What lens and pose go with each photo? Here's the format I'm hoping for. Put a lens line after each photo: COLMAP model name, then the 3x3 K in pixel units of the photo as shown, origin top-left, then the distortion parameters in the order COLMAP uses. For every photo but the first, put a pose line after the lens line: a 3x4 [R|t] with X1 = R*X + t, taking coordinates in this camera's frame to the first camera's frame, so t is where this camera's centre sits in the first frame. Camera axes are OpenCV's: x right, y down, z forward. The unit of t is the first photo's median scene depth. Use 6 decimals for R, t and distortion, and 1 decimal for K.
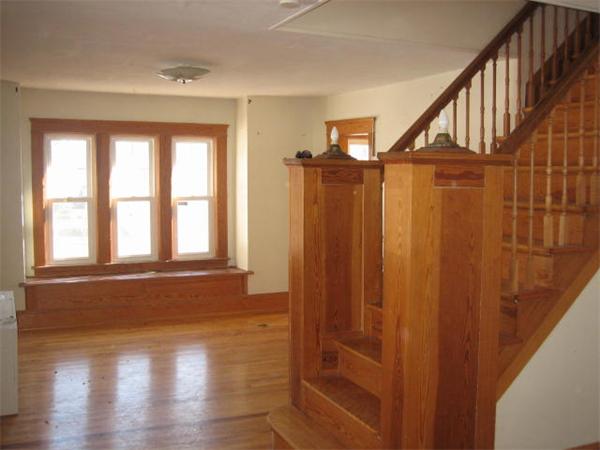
lens RADIAL K [[629.2, 0, 300.0], [0, 629.2, 225.0], [0, 0, 1]] dist [-0.141205, 0.170910]
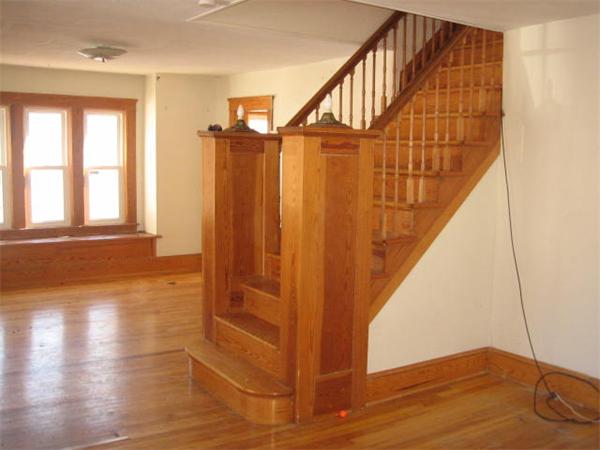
lens RADIAL K [[629.2, 0, 300.0], [0, 629.2, 225.0], [0, 0, 1]] dist [-0.141205, 0.170910]
pose [[0.986370, -0.004279, 0.164487, -0.019903], [-0.002244, 0.999219, 0.039451, 0.016241], [-0.164528, -0.039282, 0.985590, -0.133606]]
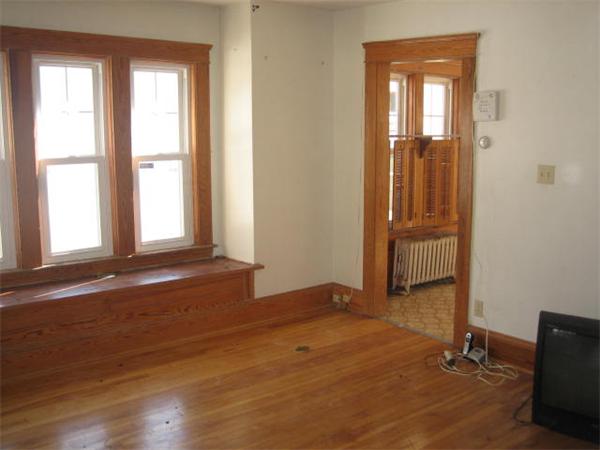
lens RADIAL K [[629.2, 0, 300.0], [0, 629.2, 225.0], [0, 0, 1]] dist [-0.141205, 0.170910]
pose [[0.964592, -0.041732, 0.260425, -0.264773], [0.022139, 0.996729, 0.077719, -0.025402], [-0.262816, -0.069201, 0.962361, 0.431390]]
